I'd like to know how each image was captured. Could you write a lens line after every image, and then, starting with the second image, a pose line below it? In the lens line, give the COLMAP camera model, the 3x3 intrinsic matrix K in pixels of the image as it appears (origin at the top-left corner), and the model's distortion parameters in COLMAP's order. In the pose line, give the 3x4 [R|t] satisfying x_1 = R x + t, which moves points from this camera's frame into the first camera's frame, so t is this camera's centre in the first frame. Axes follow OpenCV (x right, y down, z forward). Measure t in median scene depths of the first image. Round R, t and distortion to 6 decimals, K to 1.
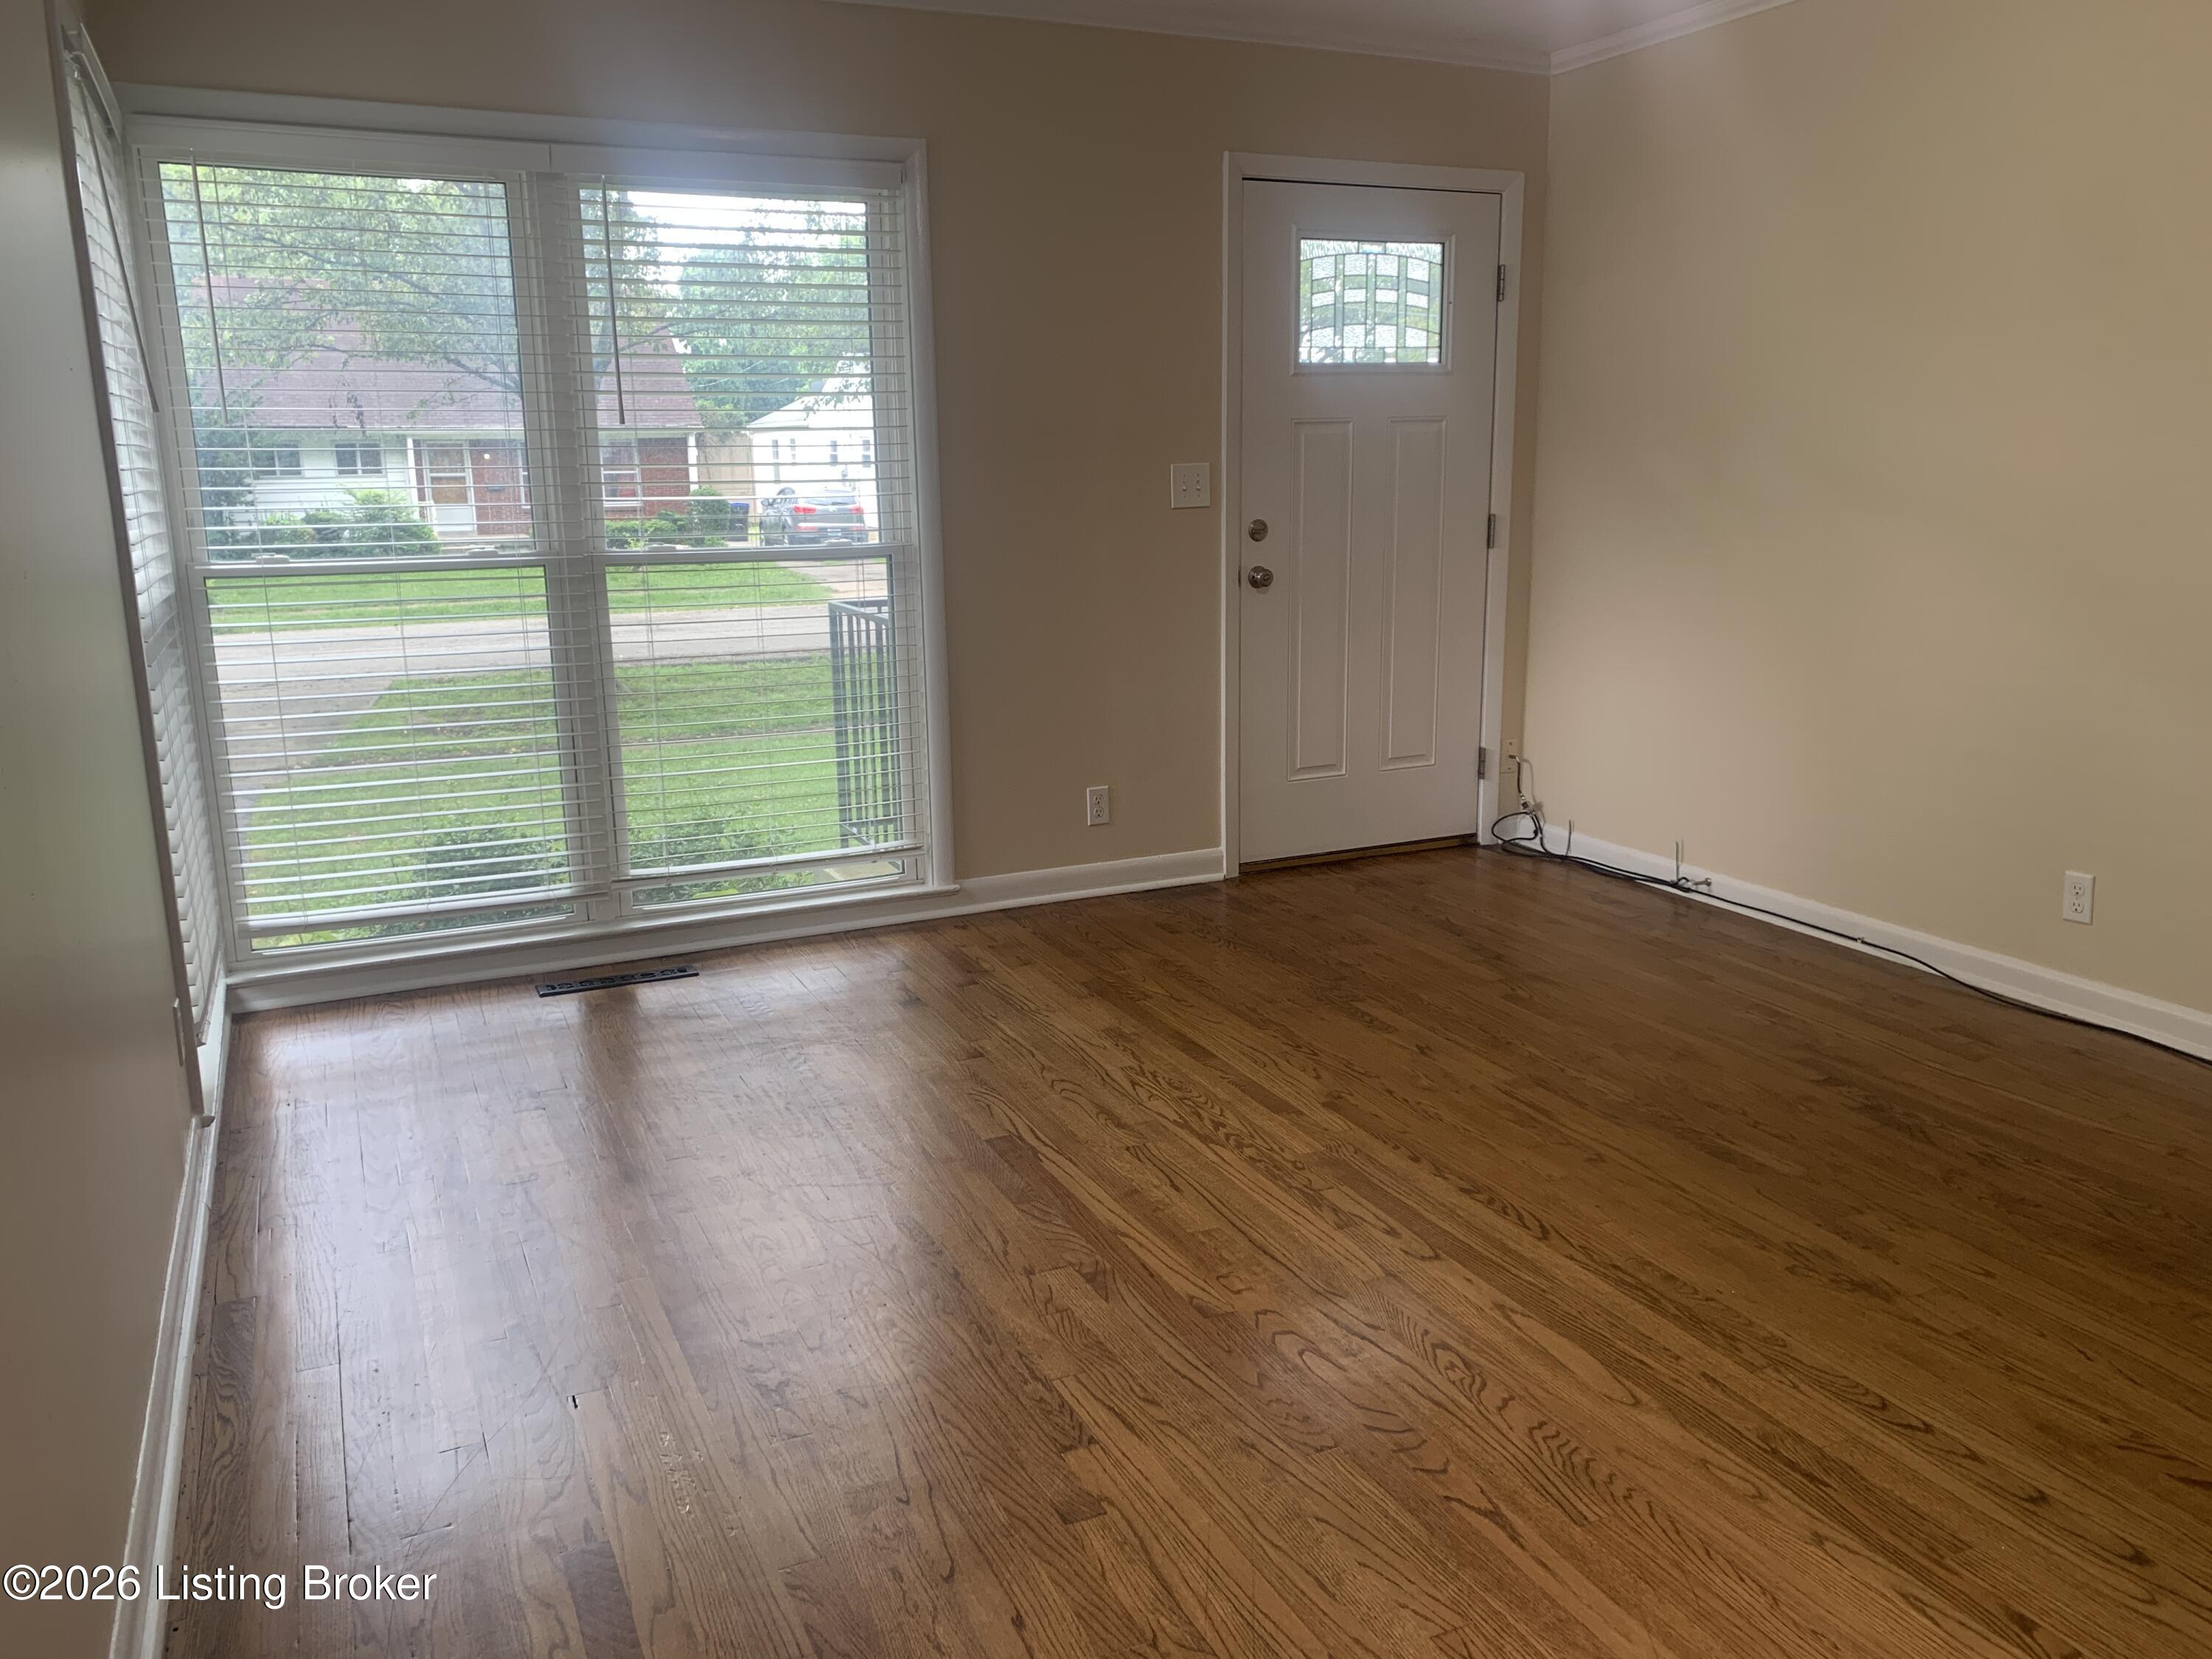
lens RADIAL K [[1687.5, 0, 1110.4], [0, 1687.5, 789.9], [0, 0, 1]] dist [0.010833, 0.000682]
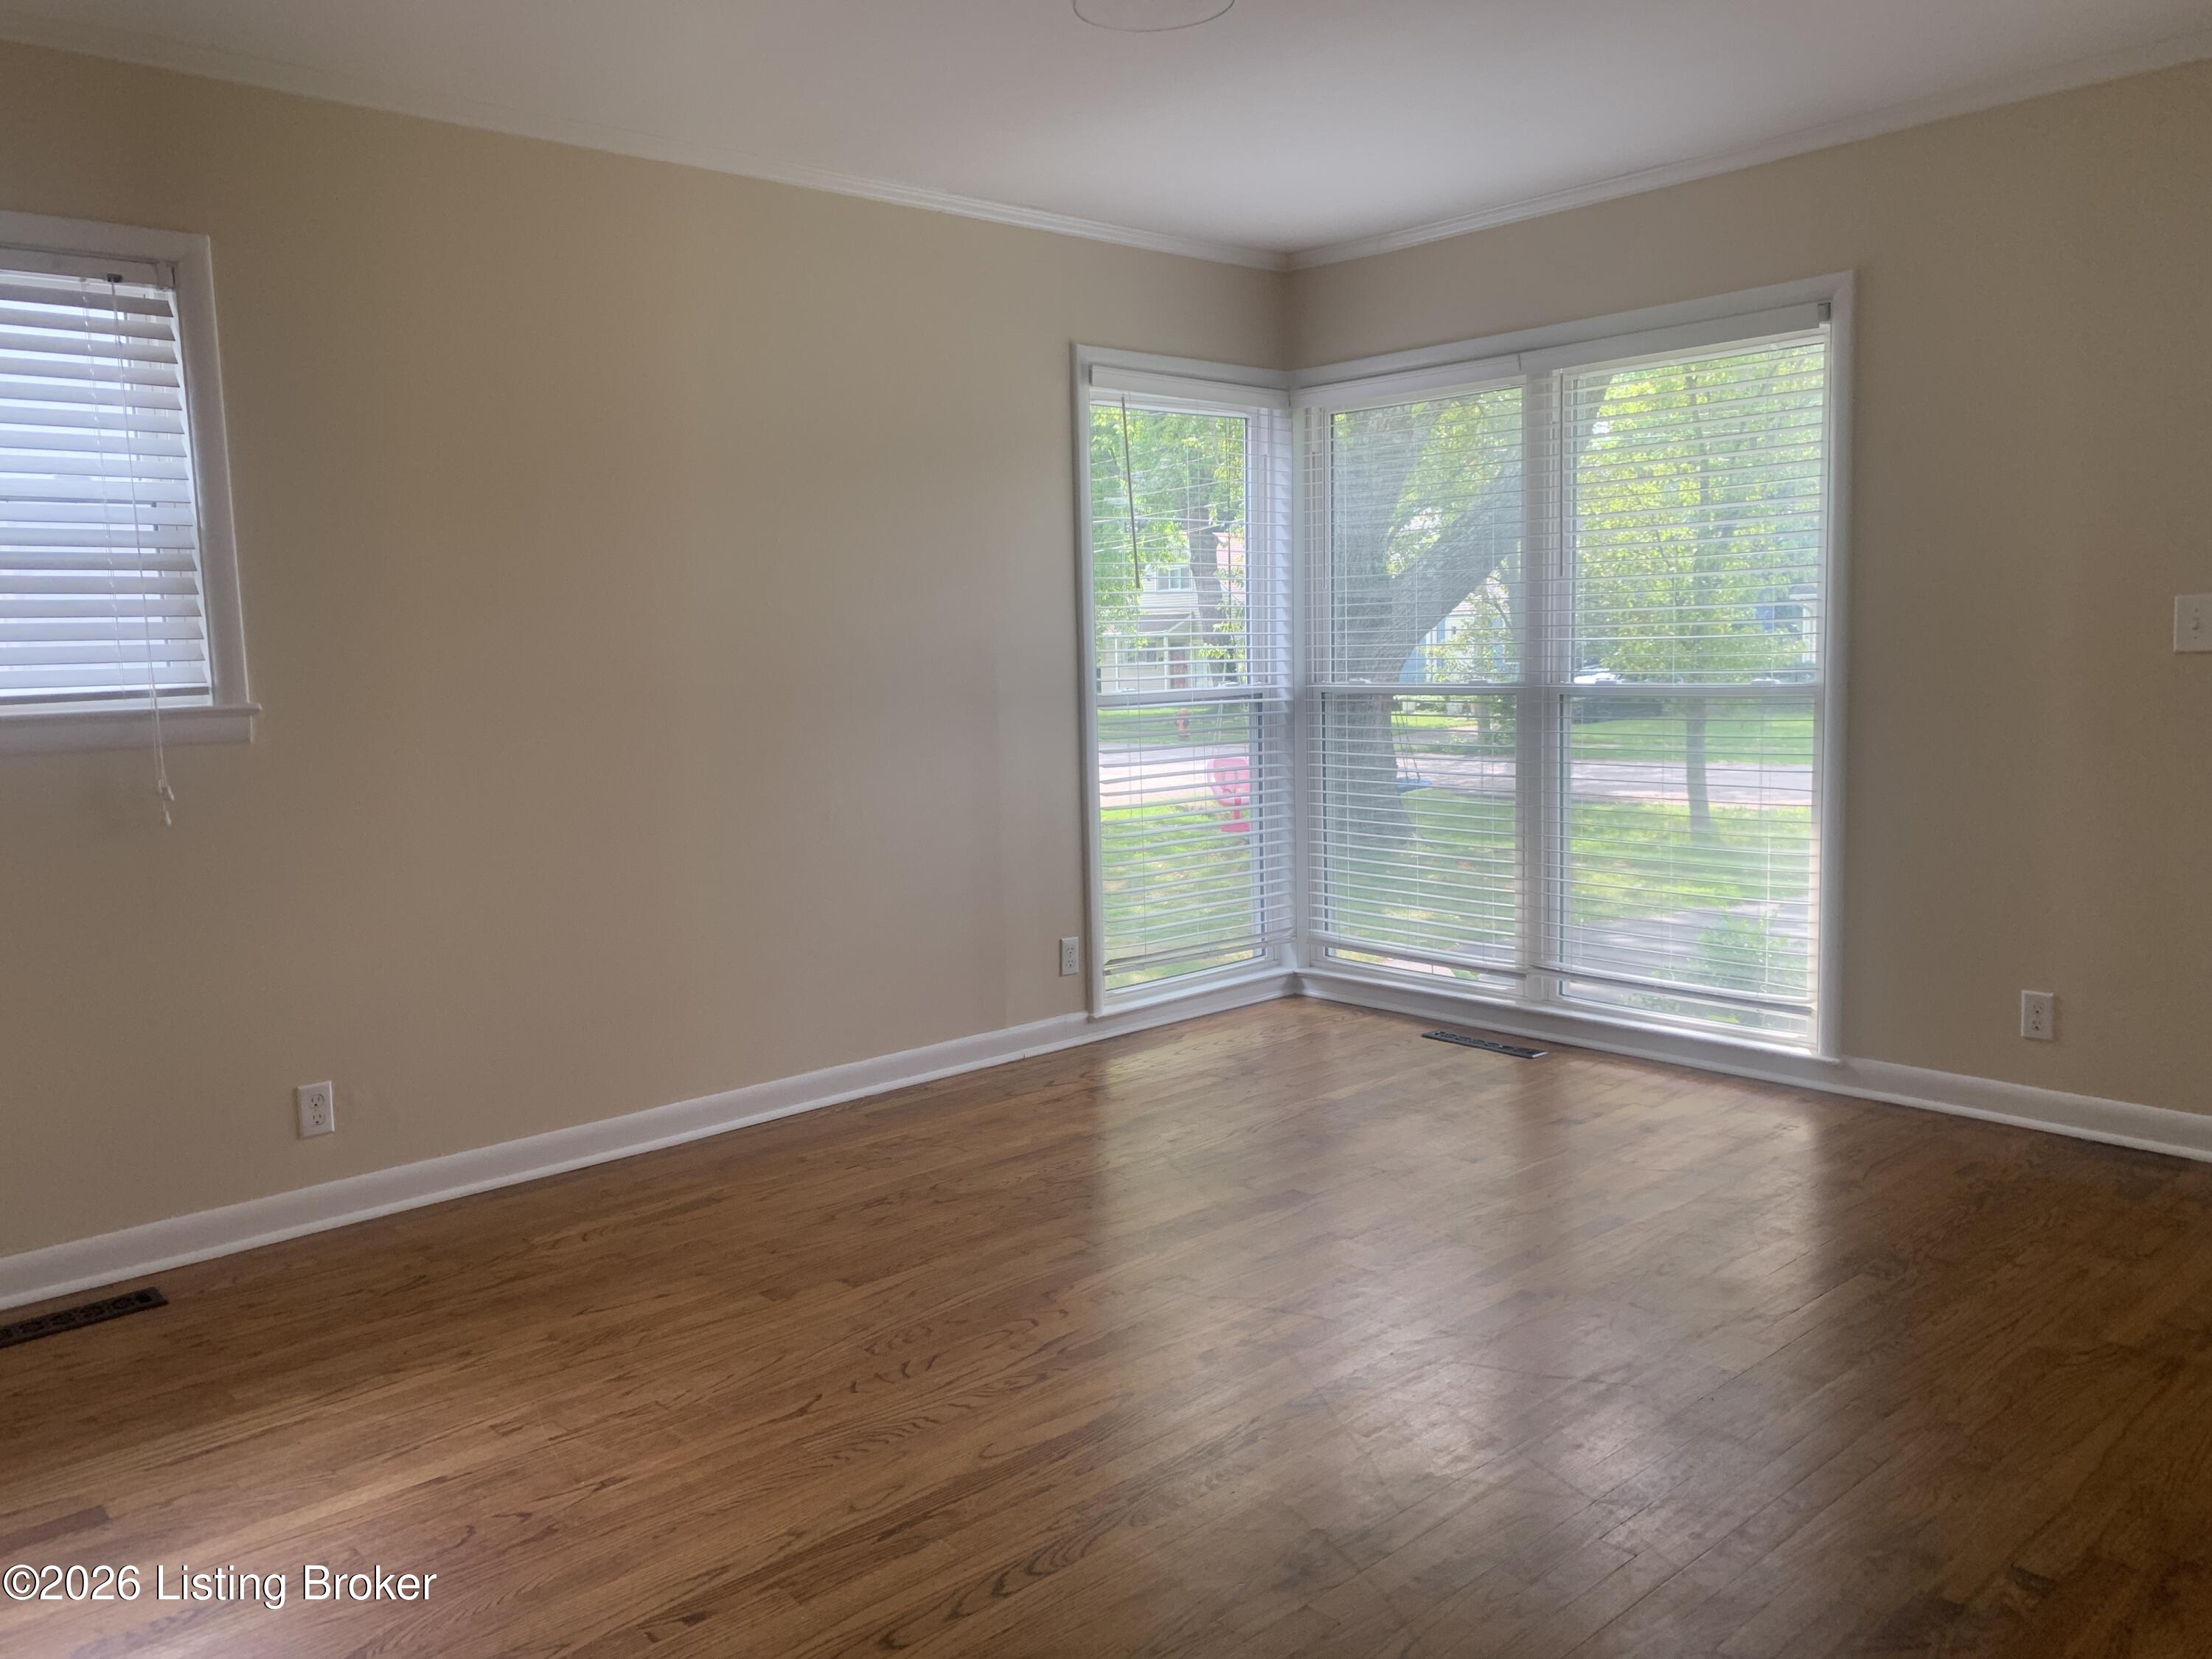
lens RADIAL K [[1687.5, 0, 1110.4], [0, 1687.5, 789.9], [0, 0, 1]] dist [0.010833, 0.000682]
pose [[0.307348, 0.096184, -0.946724, 0.892549], [-0.171197, 0.984235, 0.044417, -0.084506], [0.936071, 0.148424, 0.318969, 0.442981]]
